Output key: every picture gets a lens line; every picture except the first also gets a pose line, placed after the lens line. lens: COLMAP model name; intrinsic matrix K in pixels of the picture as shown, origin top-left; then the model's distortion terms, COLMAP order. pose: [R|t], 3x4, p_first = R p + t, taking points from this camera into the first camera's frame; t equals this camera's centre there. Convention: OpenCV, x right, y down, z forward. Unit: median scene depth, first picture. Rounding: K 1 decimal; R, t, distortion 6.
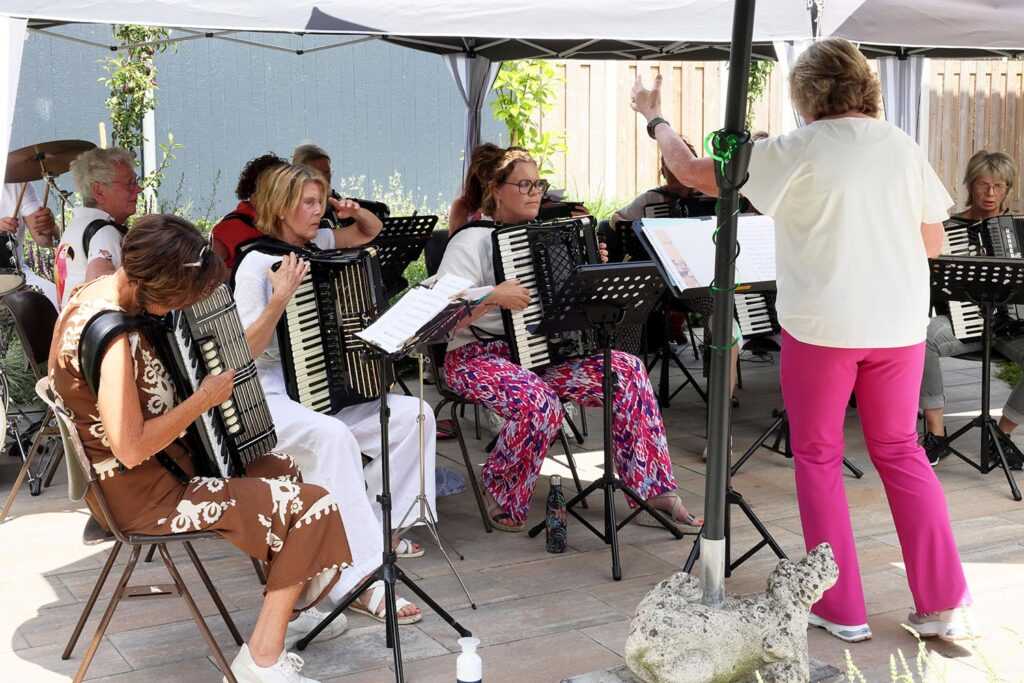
lens RADIAL K [[1501.0, 0, 512.0], [0, 1501.0, 341.5], [0, 0, 1]] dist [-0.228619, 0.030793]
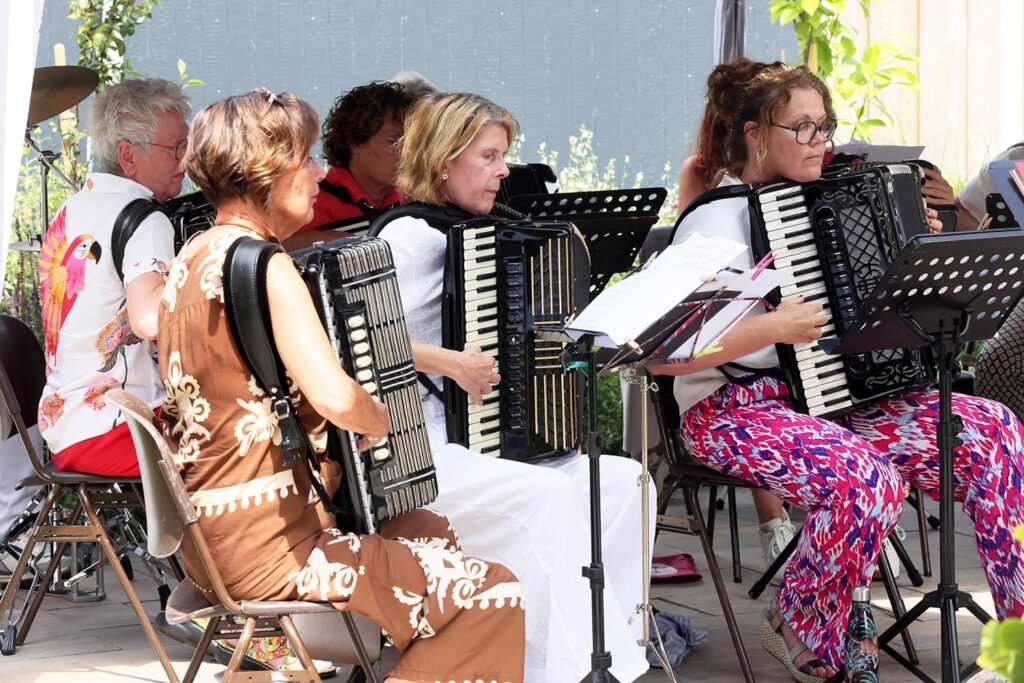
lens RADIAL K [[3422.6, 0, 512.0], [0, 3422.6, 341.5], [0, 0, 1]] dist [-0.068168, 0.511434]
pose [[0.994973, -0.028156, -0.096107, 0.023293], [0.022468, 0.997960, -0.059754, 0.072185], [0.097593, 0.057294, 0.993576, -0.428845]]
